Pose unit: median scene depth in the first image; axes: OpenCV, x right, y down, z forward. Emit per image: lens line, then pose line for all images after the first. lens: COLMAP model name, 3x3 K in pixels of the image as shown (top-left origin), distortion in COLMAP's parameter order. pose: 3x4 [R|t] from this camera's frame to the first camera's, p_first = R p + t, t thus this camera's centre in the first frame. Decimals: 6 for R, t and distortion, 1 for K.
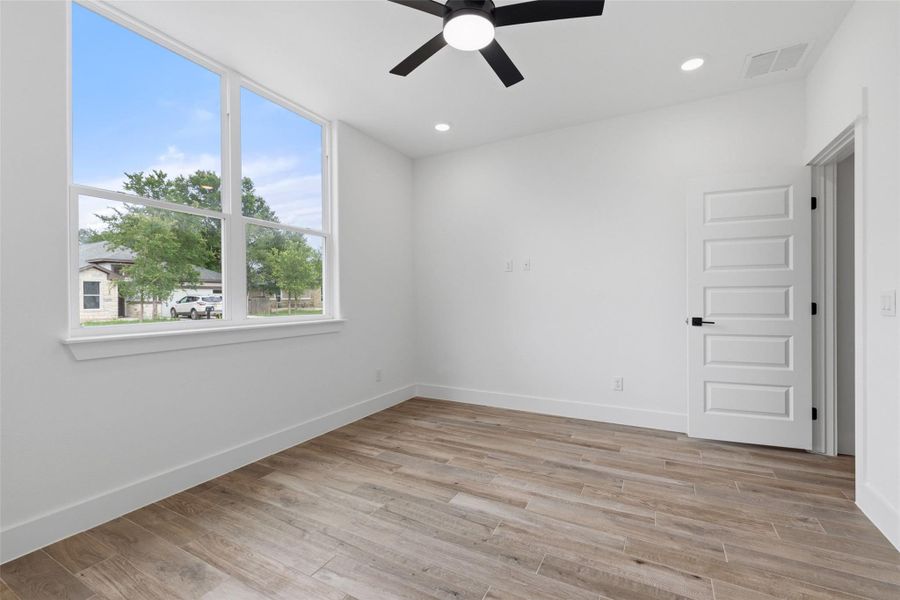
lens RADIAL K [[391.4, 0, 456.3], [0, 391.4, 296.7], [0, 0, 1]] dist [-0.004861, 0.001760]
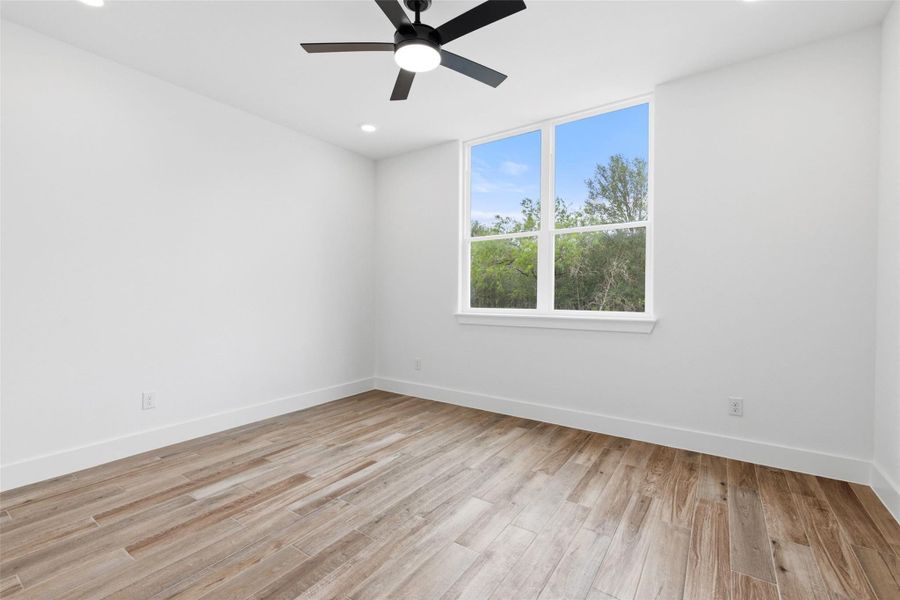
lens RADIAL K [[391.4, 0, 452.4], [0, 391.4, 305.2], [0, 0, 1]] dist [-0.004861, 0.001760]
pose [[-0.120797, 0.035518, -0.992042, 0.784147], [0.001475, 0.999365, 0.035601, -0.009022], [0.992676, 0.002838, -0.120772, 0.849702]]
